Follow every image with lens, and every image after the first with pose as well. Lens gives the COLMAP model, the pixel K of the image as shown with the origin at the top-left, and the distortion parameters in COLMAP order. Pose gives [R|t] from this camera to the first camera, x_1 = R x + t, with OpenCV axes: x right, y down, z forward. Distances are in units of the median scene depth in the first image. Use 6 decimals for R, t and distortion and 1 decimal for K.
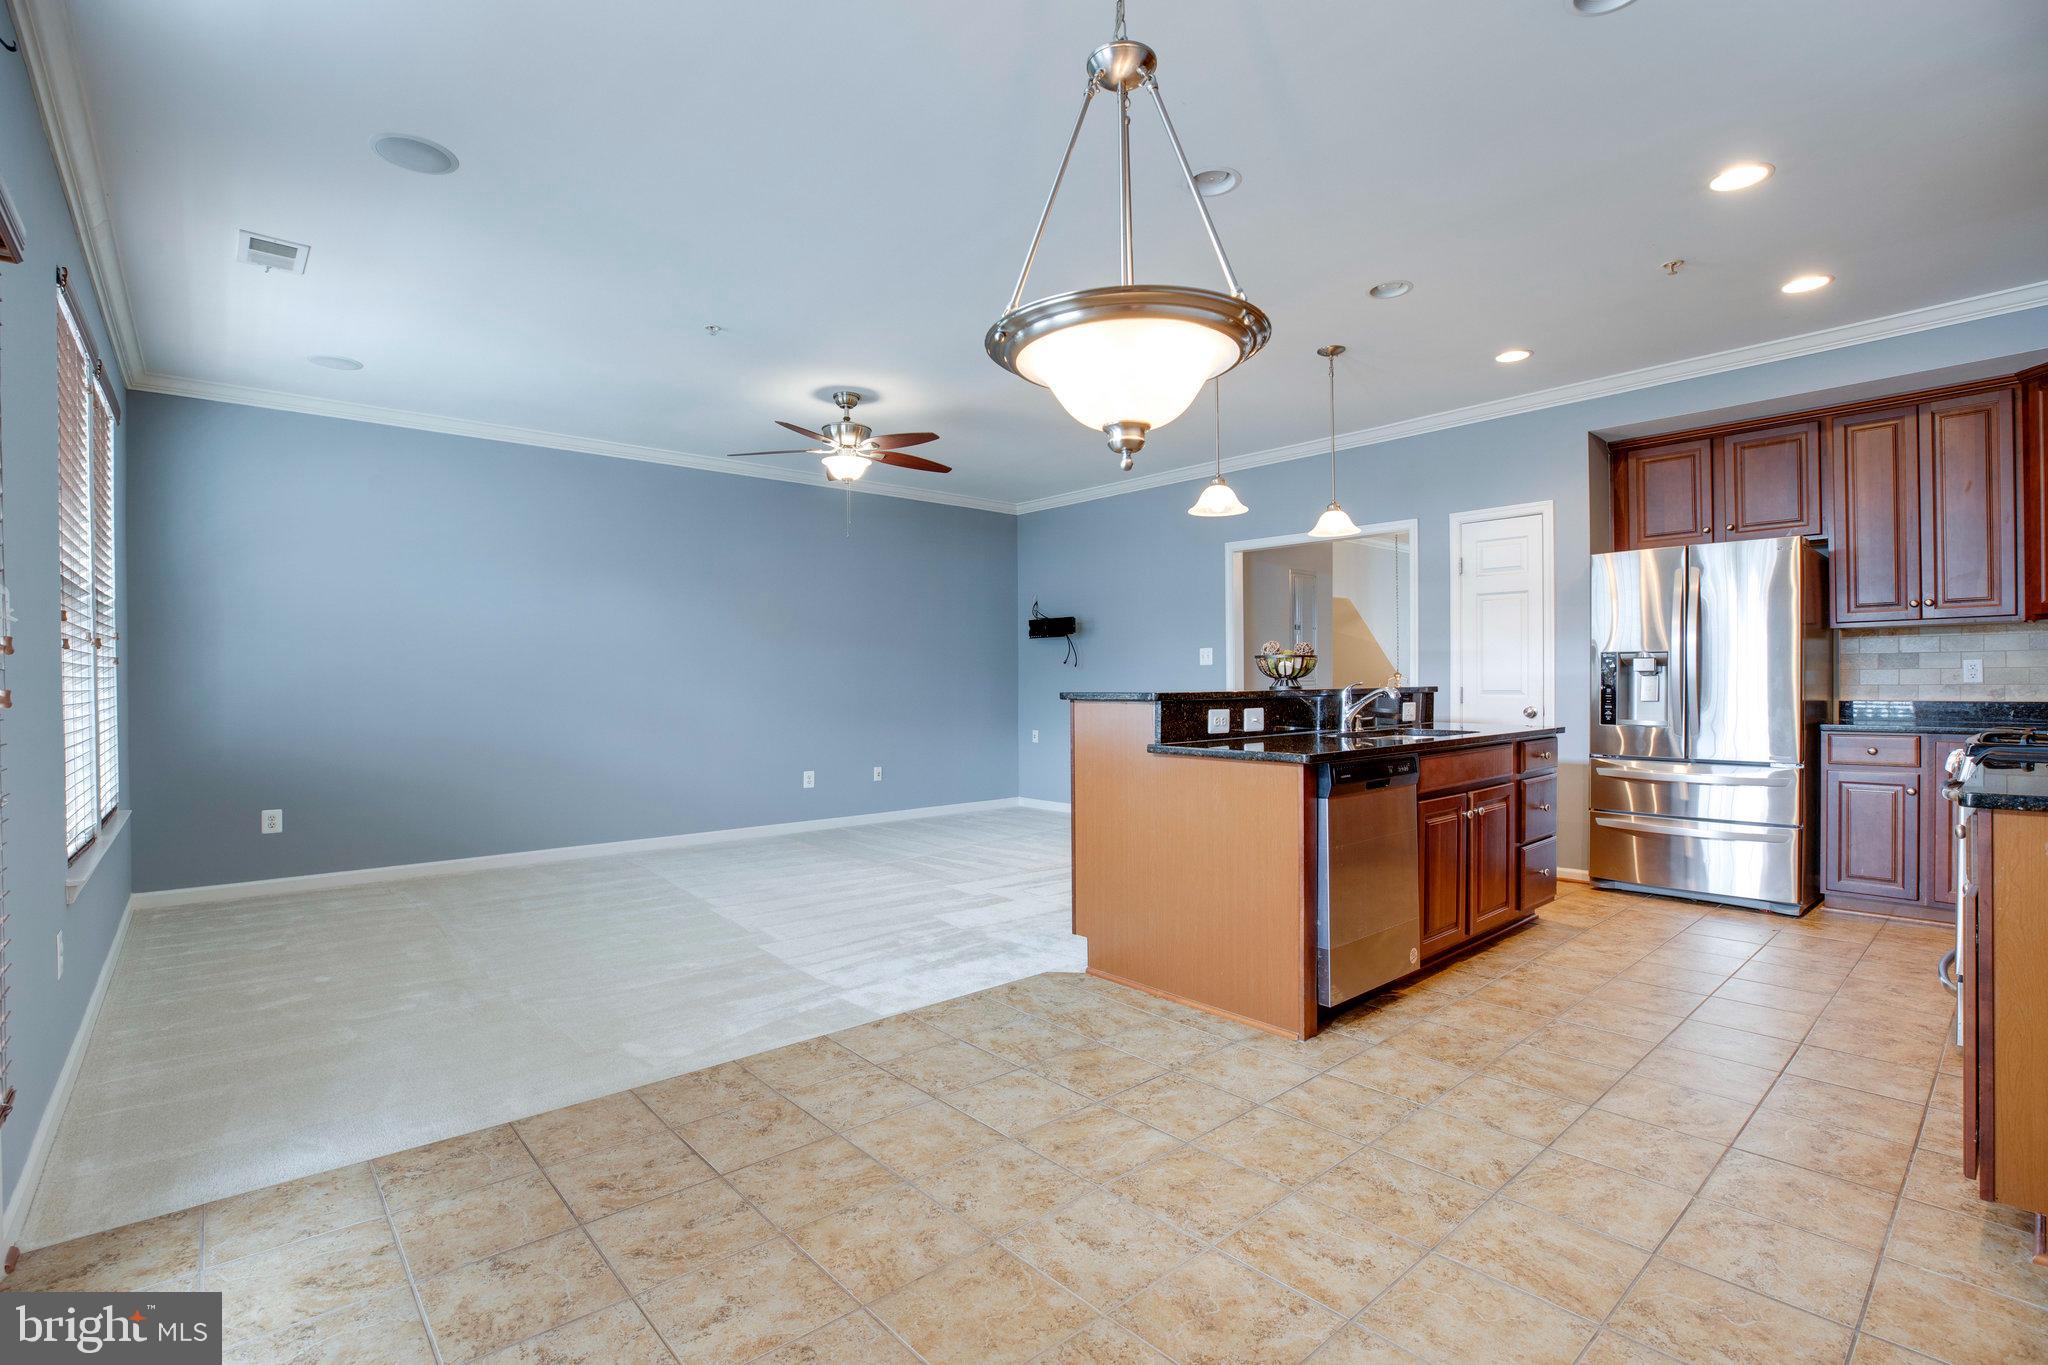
lens RADIAL K [[947.3, 0, 1028.0], [0, 947.3, 687.2], [0, 0, 1]] dist [-0.045735, 0.013201]
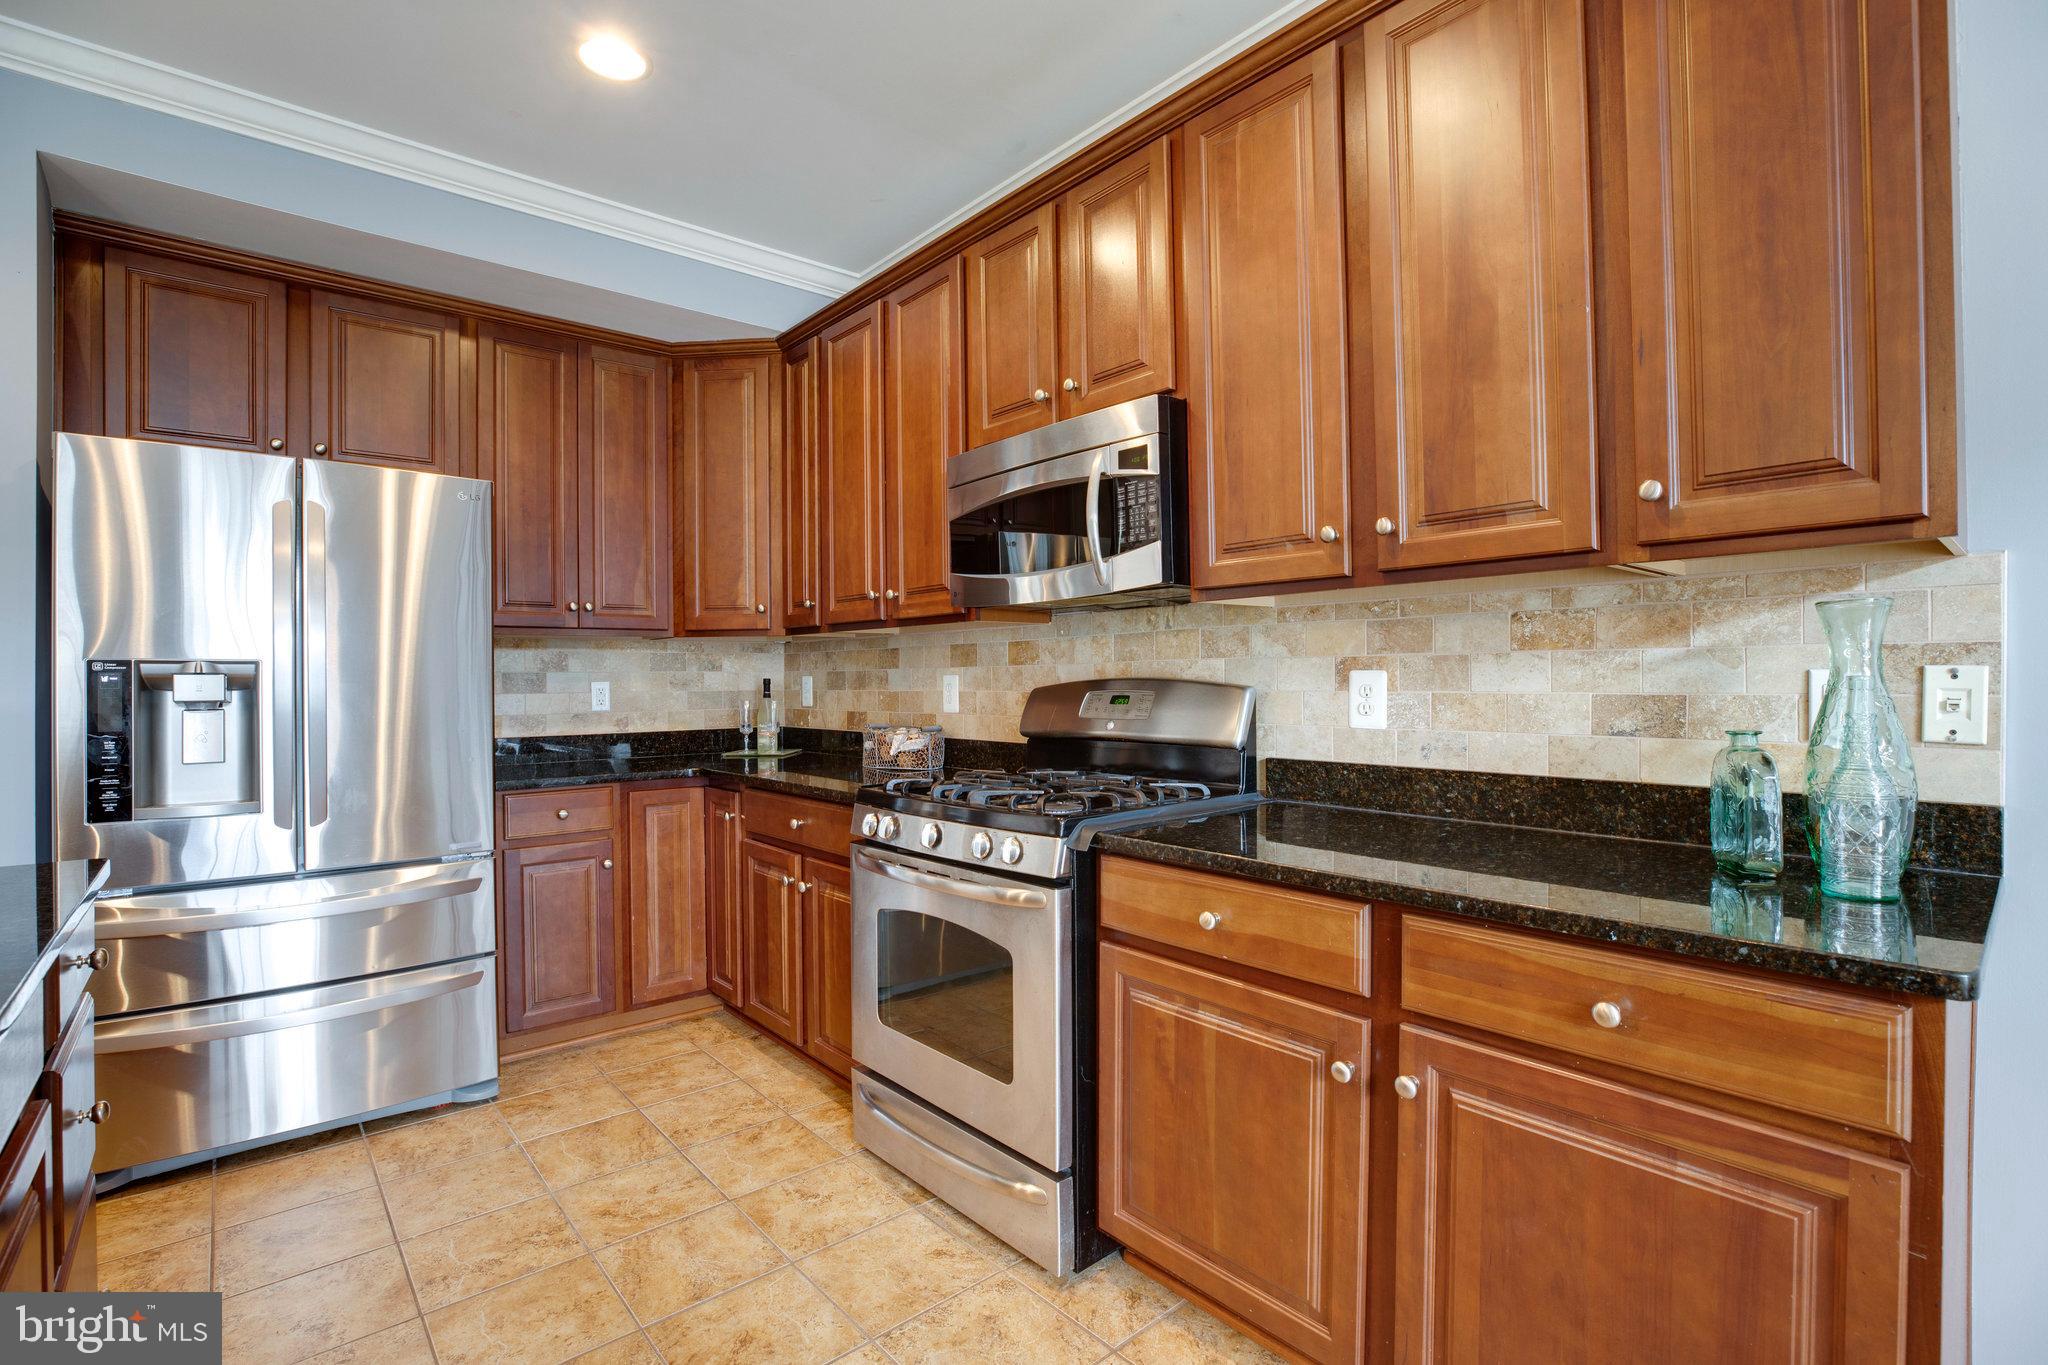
lens RADIAL K [[937.9, 0, 1024.0], [0, 937.9, 682.5], [0, 0, 1]] dist [-0.044418, 0.012003]
pose [[0.008201, 0.005187, 0.999953, 0.214334], [0.013473, 0.999895, -0.005298, -0.020364], [-0.999876, 0.013516, 0.008131, 0.619837]]
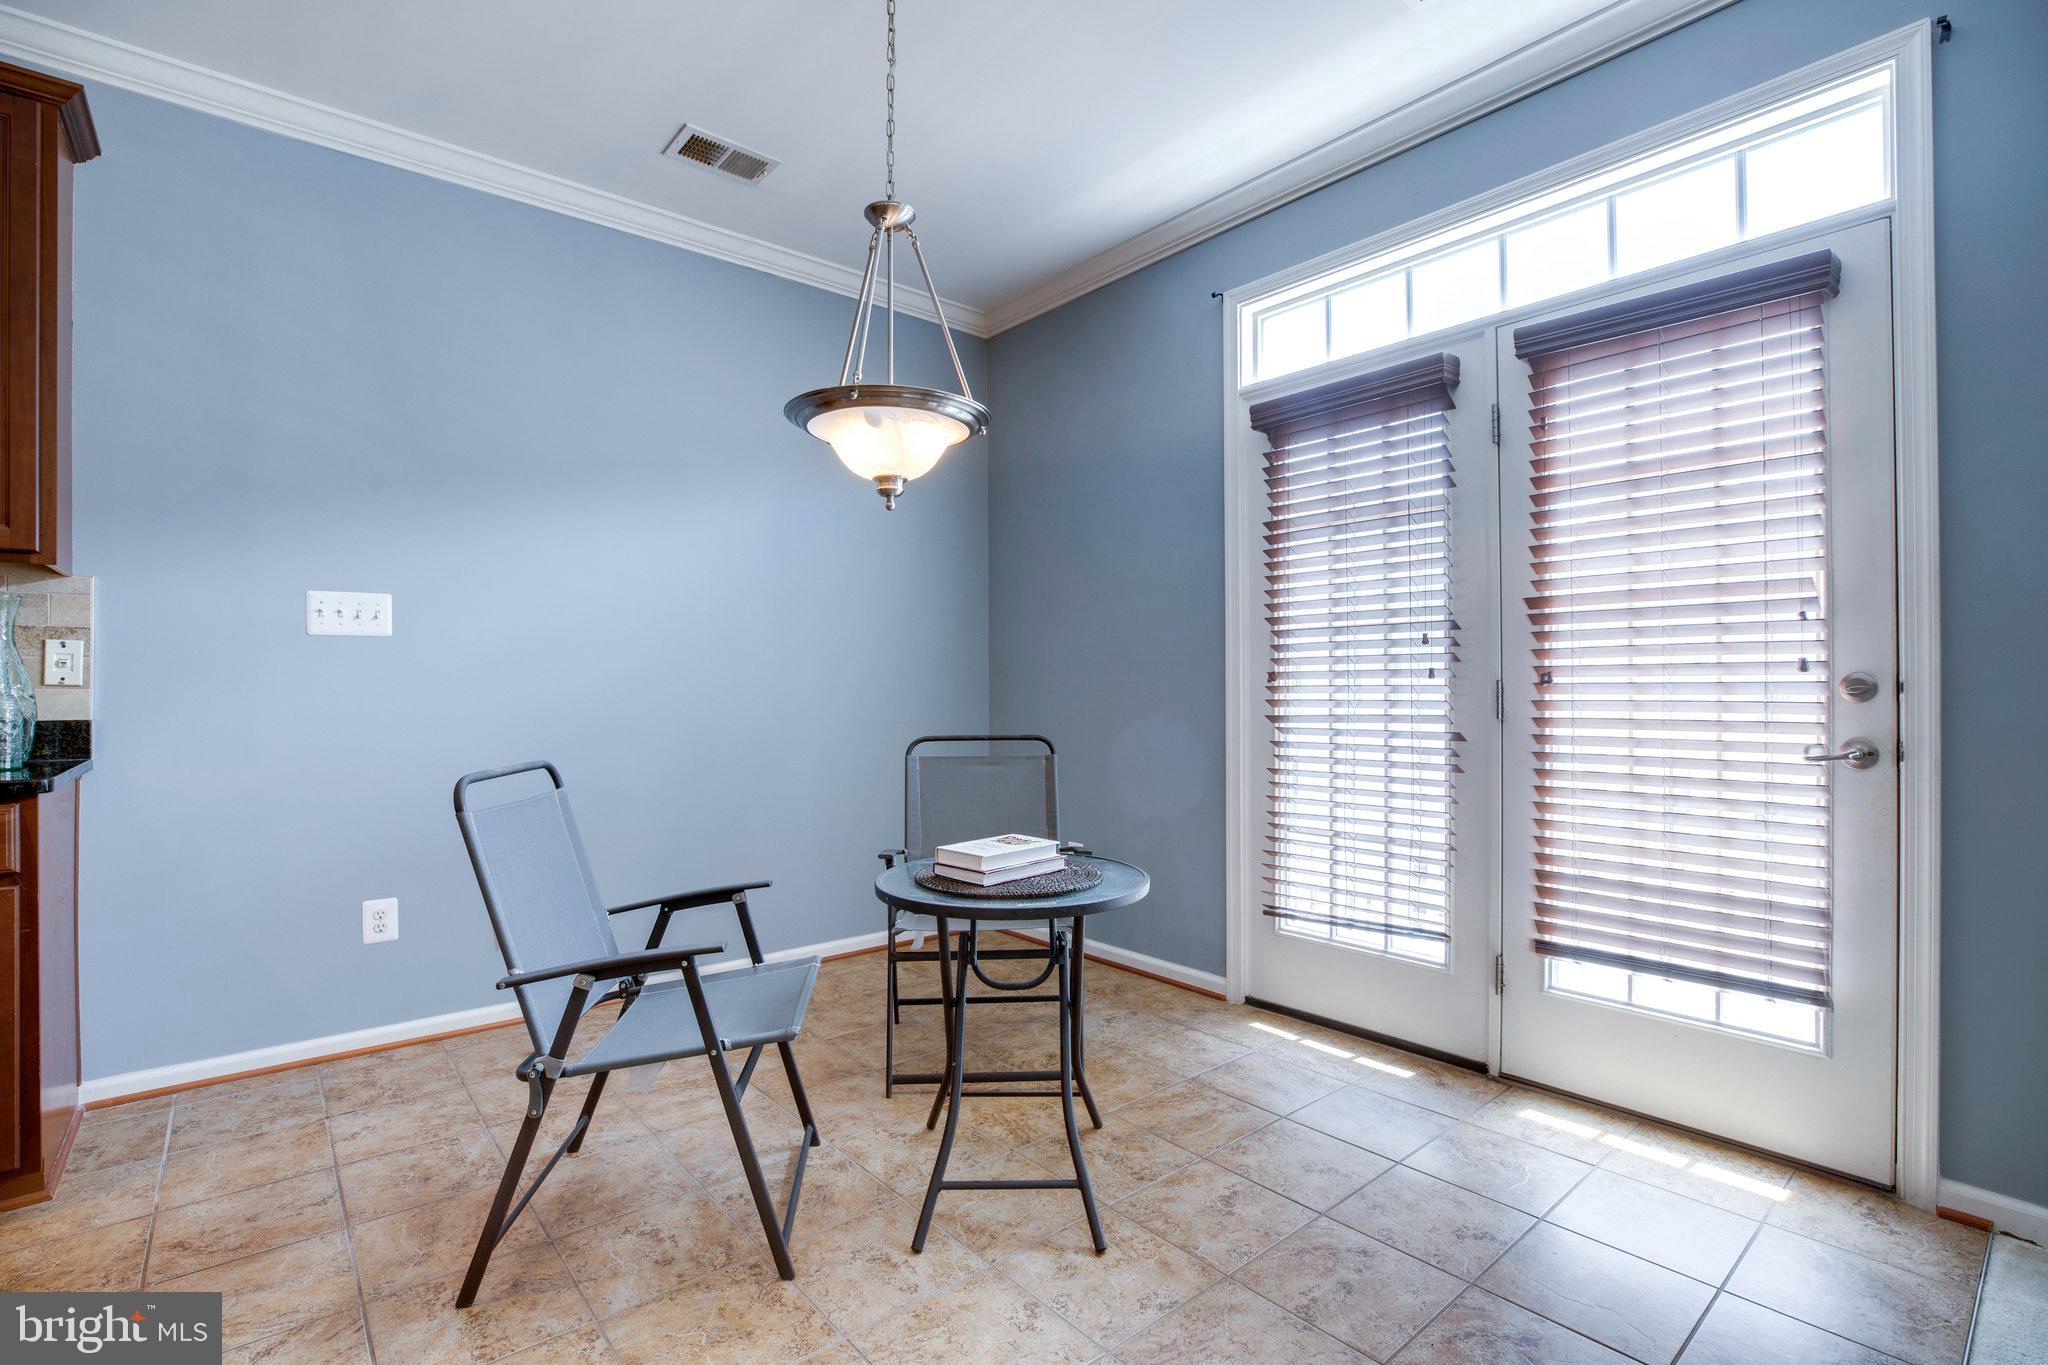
lens RADIAL K [[947.3, 0, 1028.0], [0, 947.3, 687.2], [0, 0, 1]] dist [-0.045735, 0.013201]
pose [[-0.999649, 0.012973, 0.023117, -0.043629], [0.013087, 0.999903, 0.004801, 0.008366], [-0.023052, 0.005101, -0.999721, 0.821806]]
